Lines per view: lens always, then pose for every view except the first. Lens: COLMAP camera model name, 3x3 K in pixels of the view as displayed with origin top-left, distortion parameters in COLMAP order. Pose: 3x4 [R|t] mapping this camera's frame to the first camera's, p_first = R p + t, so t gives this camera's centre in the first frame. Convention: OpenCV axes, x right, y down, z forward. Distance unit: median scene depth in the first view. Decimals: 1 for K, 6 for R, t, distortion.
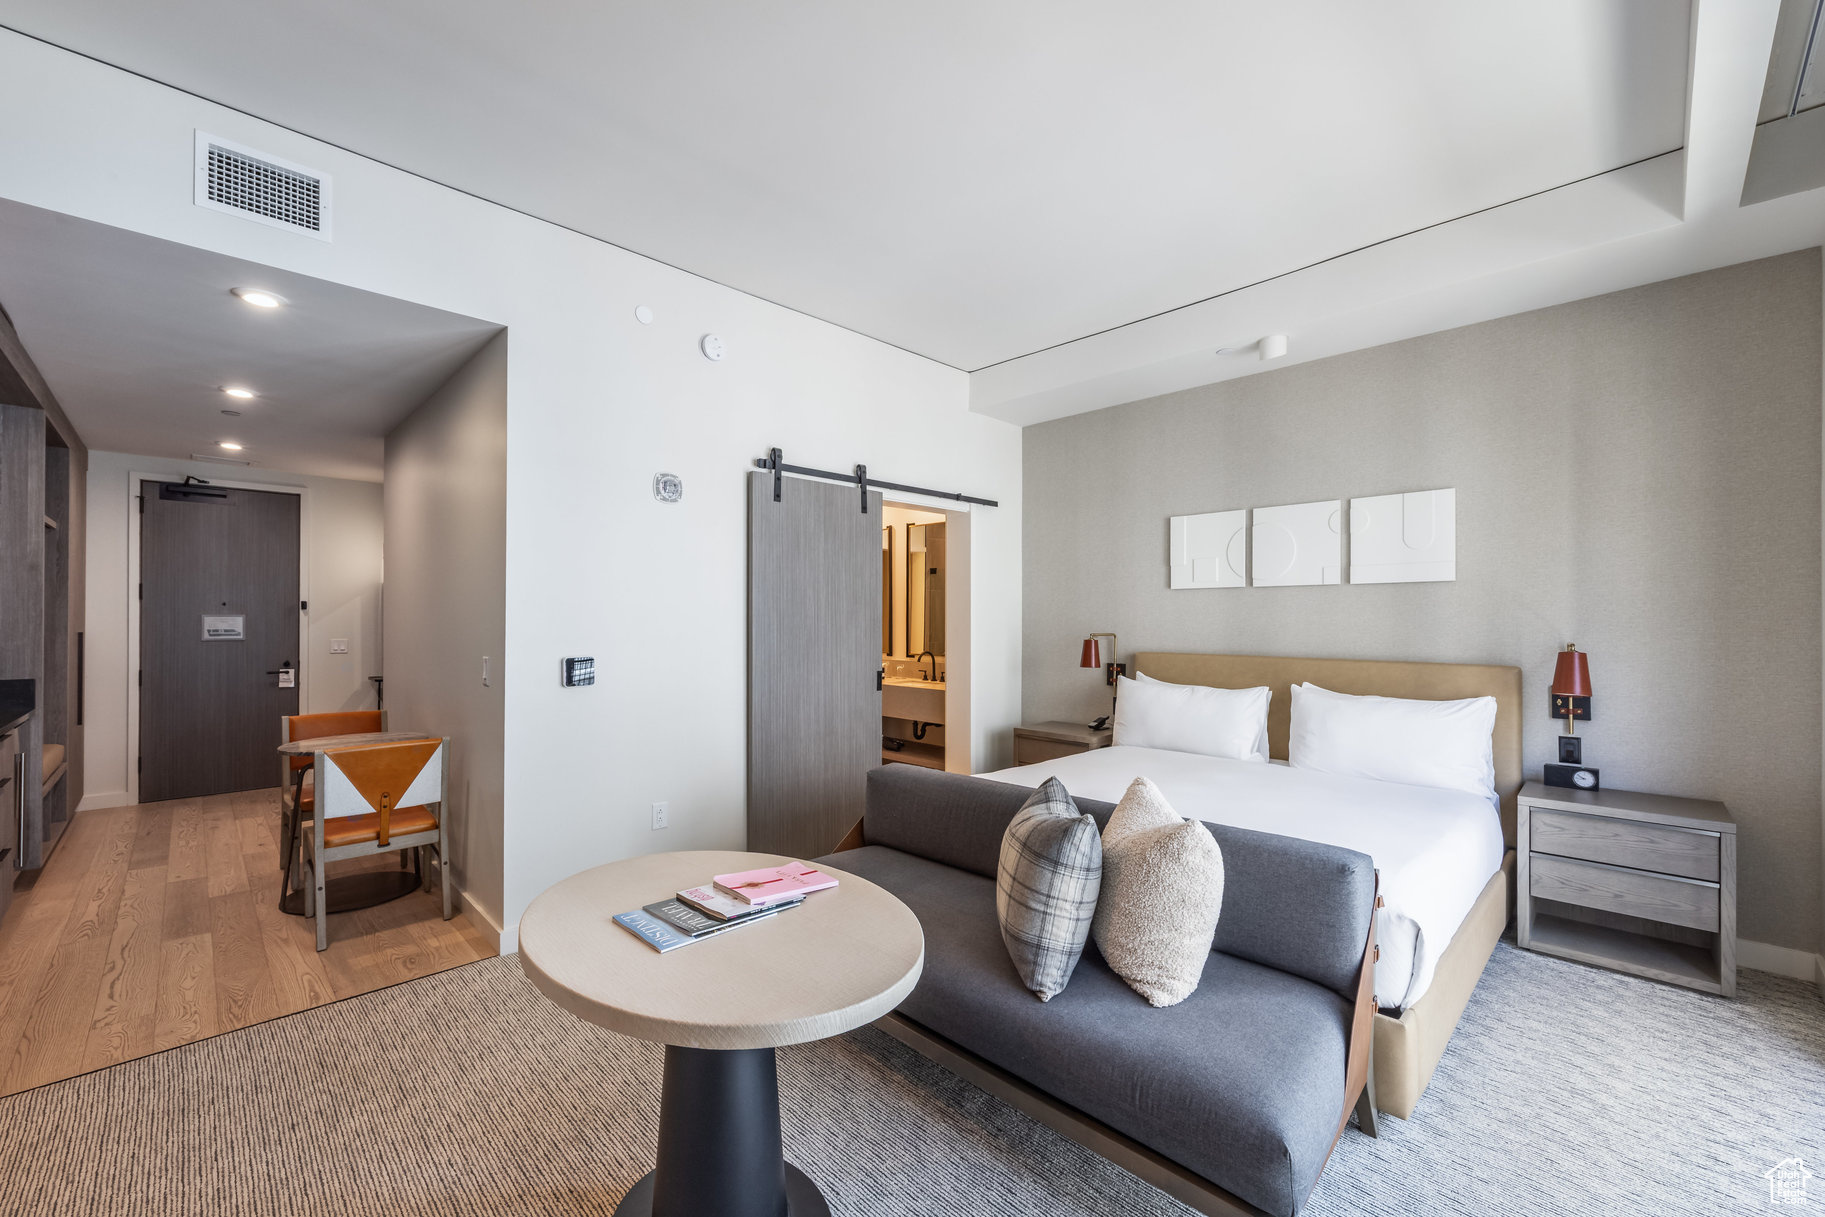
lens RADIAL K [[750.1, 0, 928.6], [0, 750.1, 614.9], [0, 0, 1]] dist [0.005493, -0.000459]
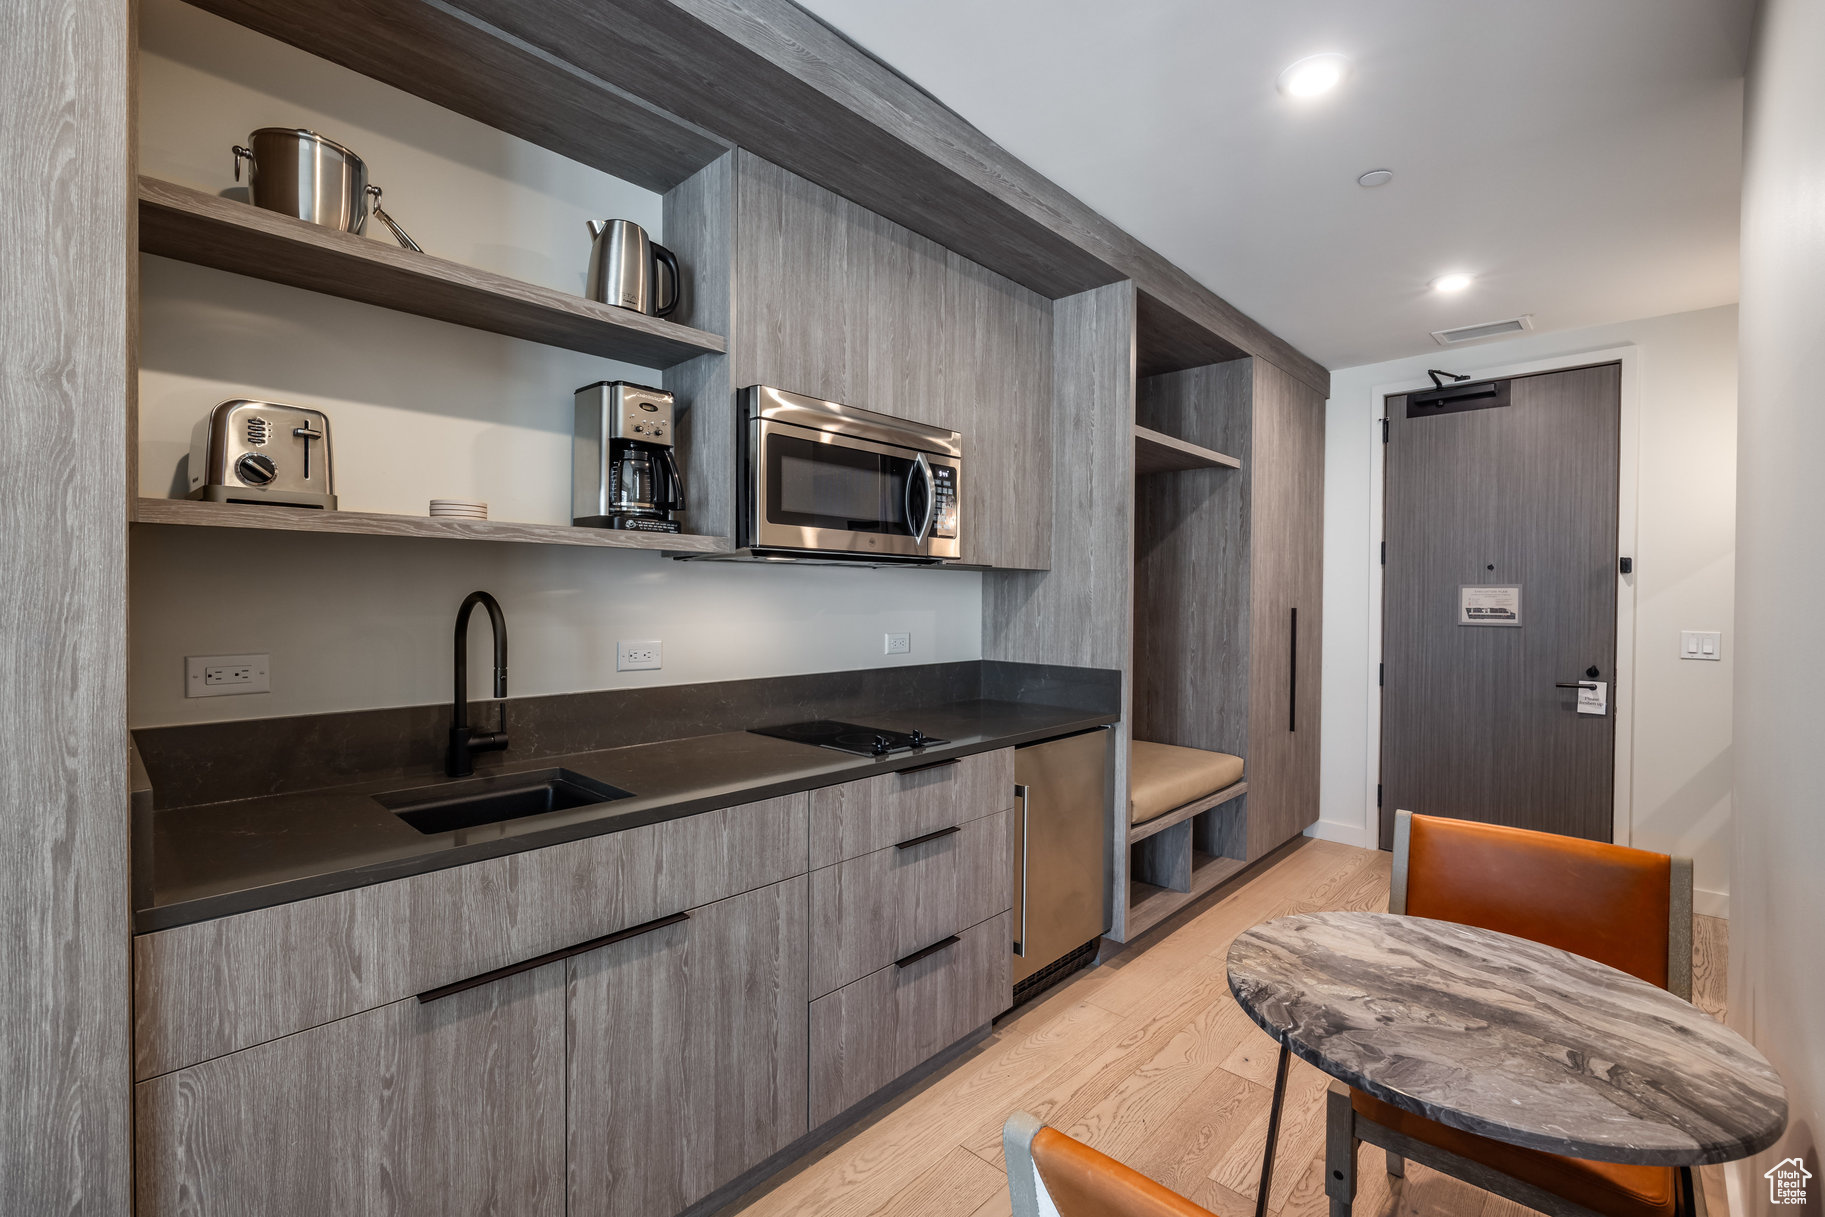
lens RADIAL K [[773.0, 0, 900.7], [0, 773.0, 604.0], [0, 0, 1]] dist [-0.006470, 0.001535]
pose [[0.008448, 0.005222, -0.999951, -0.395989], [-0.000328, 0.999986, 0.005219, 0.016644], [0.999964, 0.000284, 0.008450, 0.659190]]
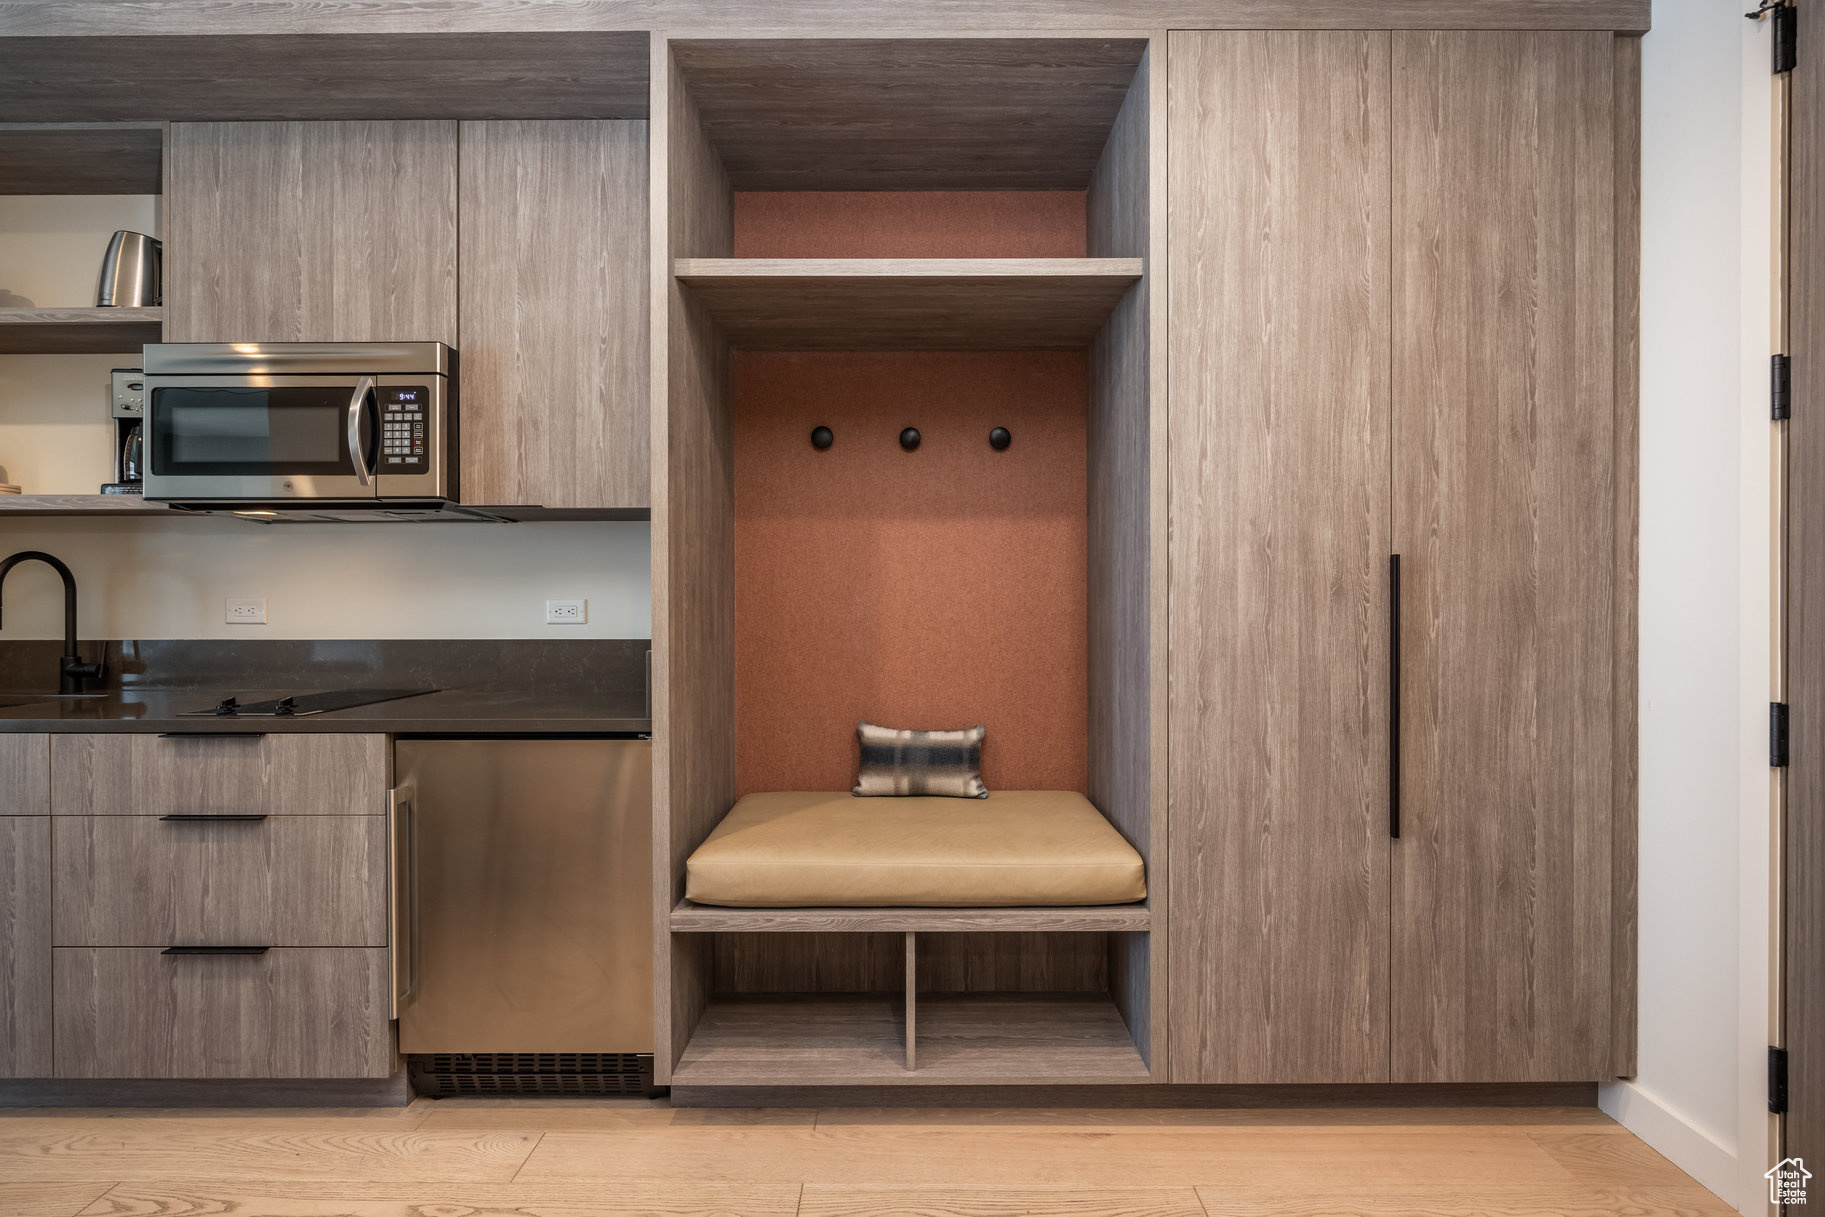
lens RADIAL K [[773.0, 0, 929.3], [0, 773.0, 608.7], [0, 0, 1]] dist [-0.006470, 0.001535]
pose [[-0.706958, -0.000344, -0.707255, -0.814234], [0.002622, 0.999992, -0.003107, 0.050918], [0.707251, -0.004051, -0.706951, 1.192135]]
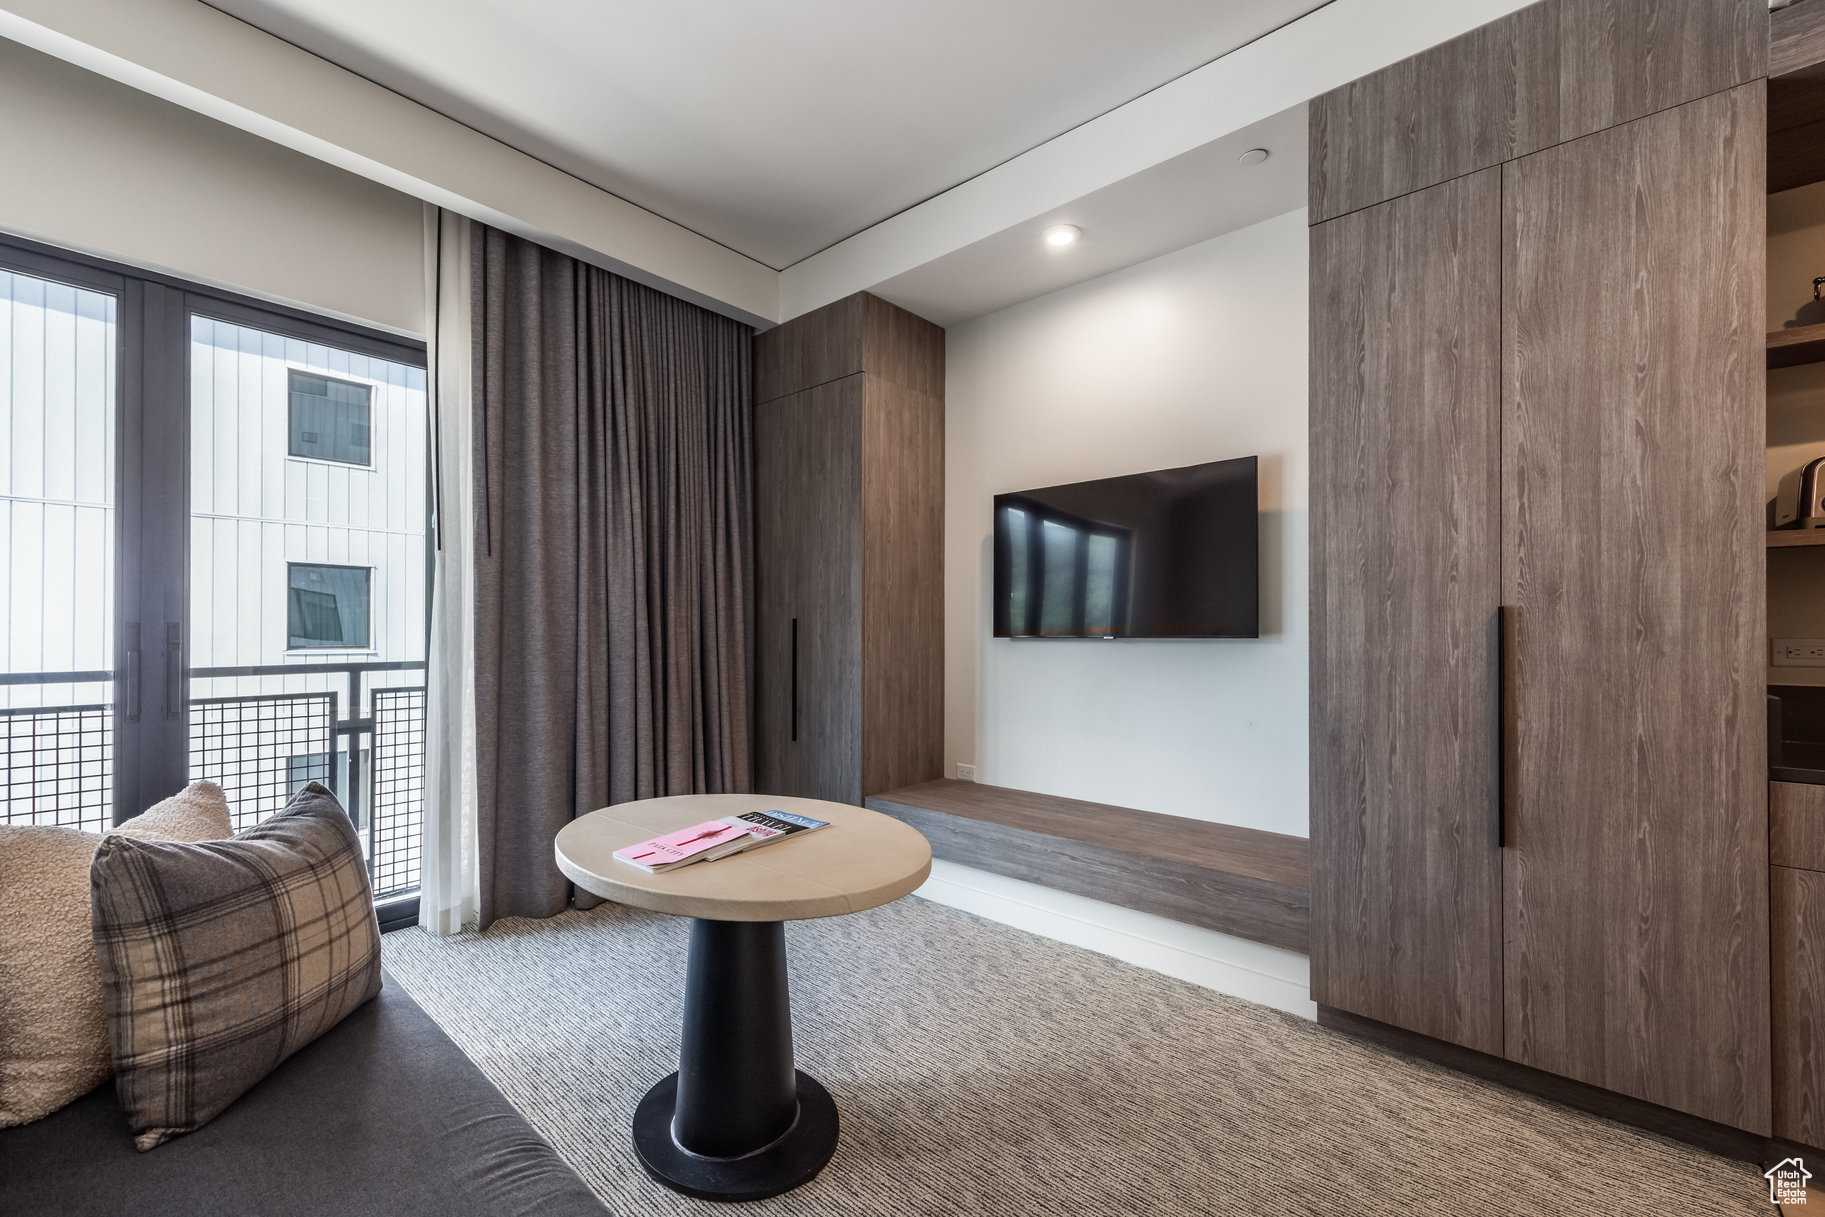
lens RADIAL K [[750.1, 0, 922.6], [0, 750.1, 627.2], [0, 0, 1]] dist [0.005493, -0.000459]
pose [[-0.997990, -0.004960, -0.063180, -0.174215], [-0.004329, 0.999939, -0.010120, 0.040579], [0.063227, -0.009826, -0.997951, 0.790971]]
